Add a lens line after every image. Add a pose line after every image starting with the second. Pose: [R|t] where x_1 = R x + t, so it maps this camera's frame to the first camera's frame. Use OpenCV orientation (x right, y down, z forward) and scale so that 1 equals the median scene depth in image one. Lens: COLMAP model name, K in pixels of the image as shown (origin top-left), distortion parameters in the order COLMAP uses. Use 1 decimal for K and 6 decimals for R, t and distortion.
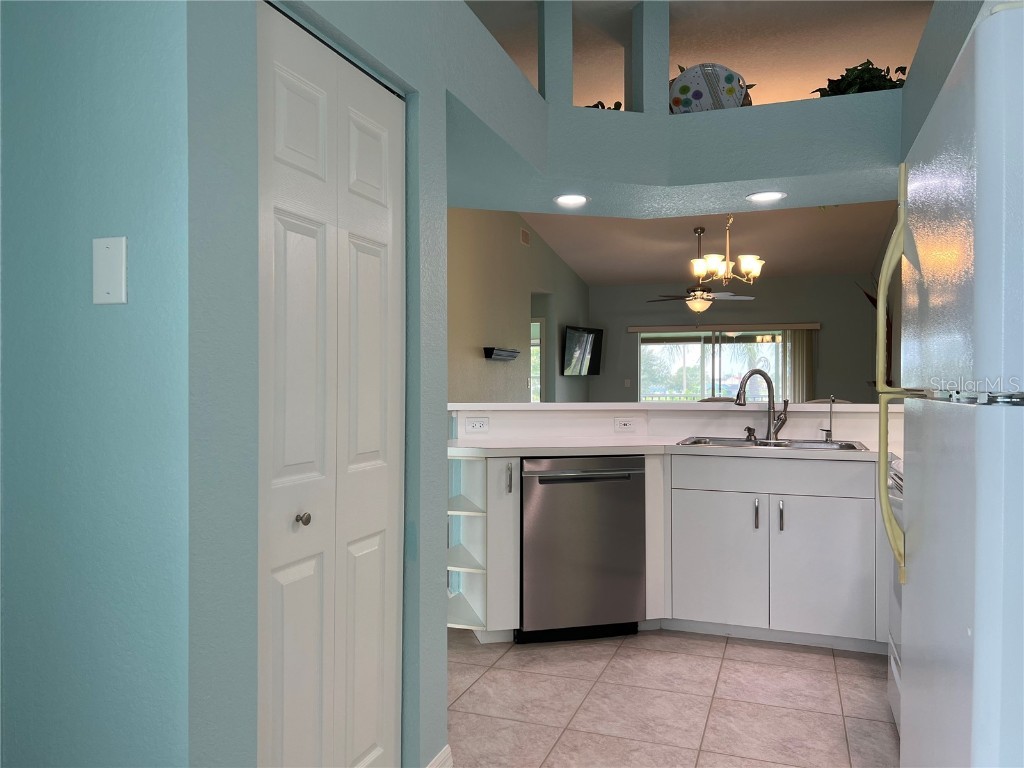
lens RADIAL K [[763.4, 0, 498.1], [0, 763.4, 387.5], [0, 0, 1]] dist [0.069308, -0.076006]
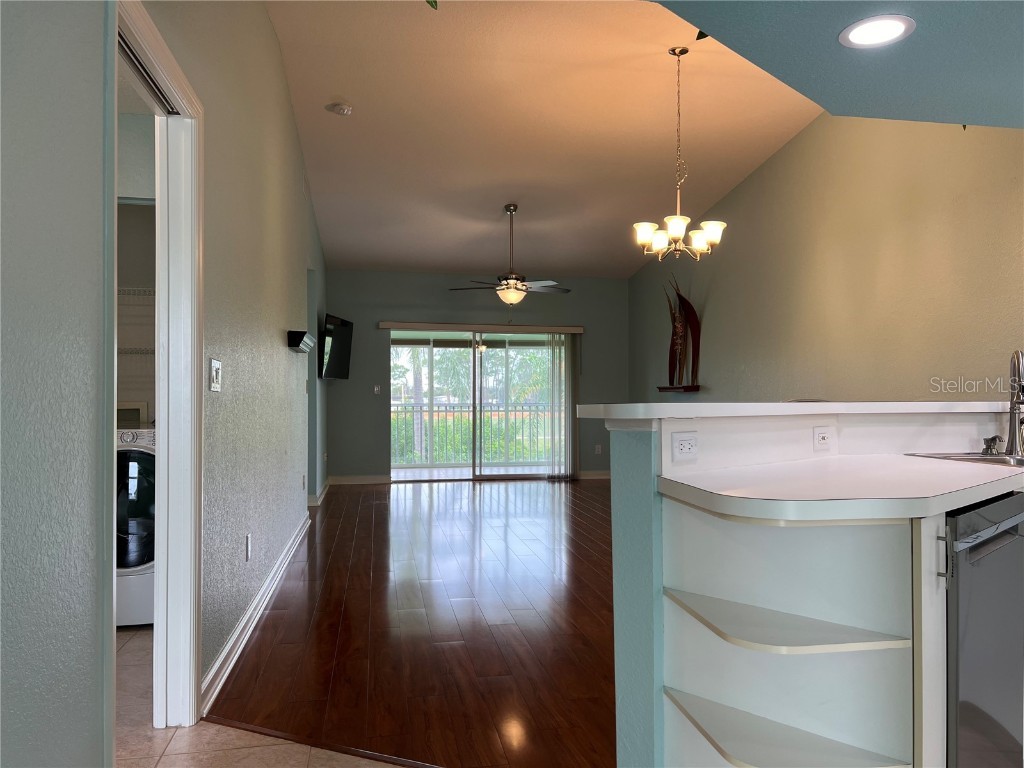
lens RADIAL K [[763.4, 0, 519.2], [0, 763.4, 387.8], [0, 0, 1]] dist [0.069308, -0.076006]
pose [[0.853249, 0.004762, 0.521482, -0.172018], [0.004139, 0.999865, -0.015903, 0.007928], [-0.521487, 0.015728, 0.853114, 0.276814]]
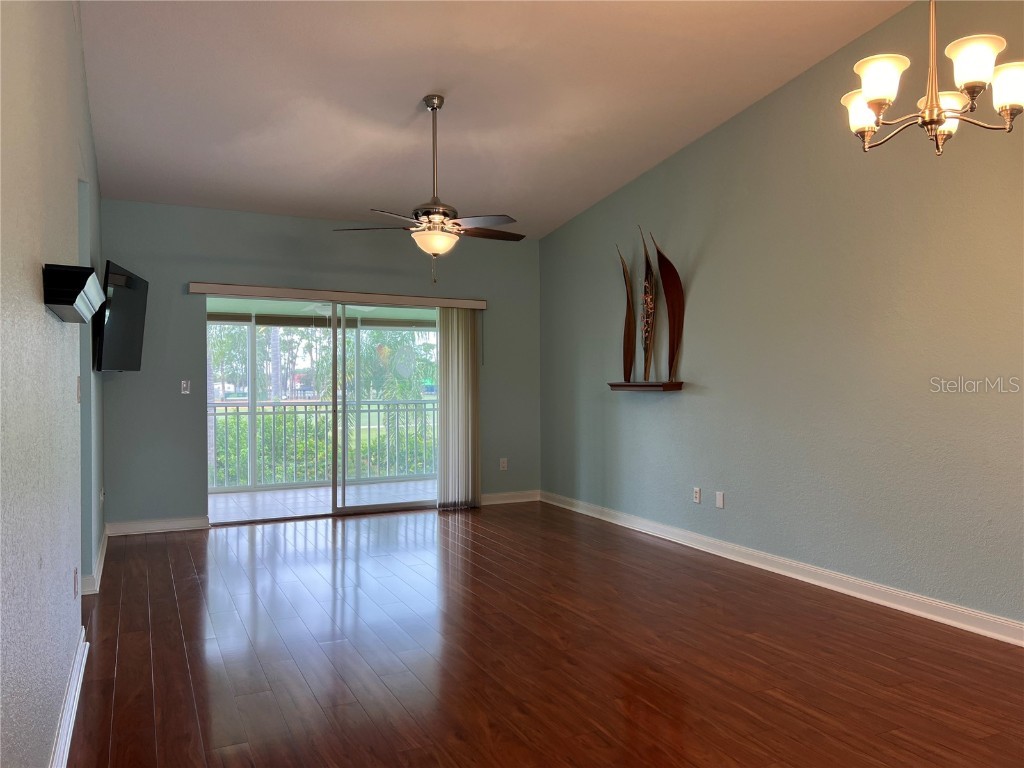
lens RADIAL K [[763.4, 0, 507.6], [0, 763.4, 386.2], [0, 0, 1]] dist [0.069308, -0.076006]
pose [[0.686869, -0.006398, 0.726753, -0.093473], [0.007522, 0.999970, 0.001695, -0.006895], [-0.726742, 0.004302, 0.686897, 0.597710]]
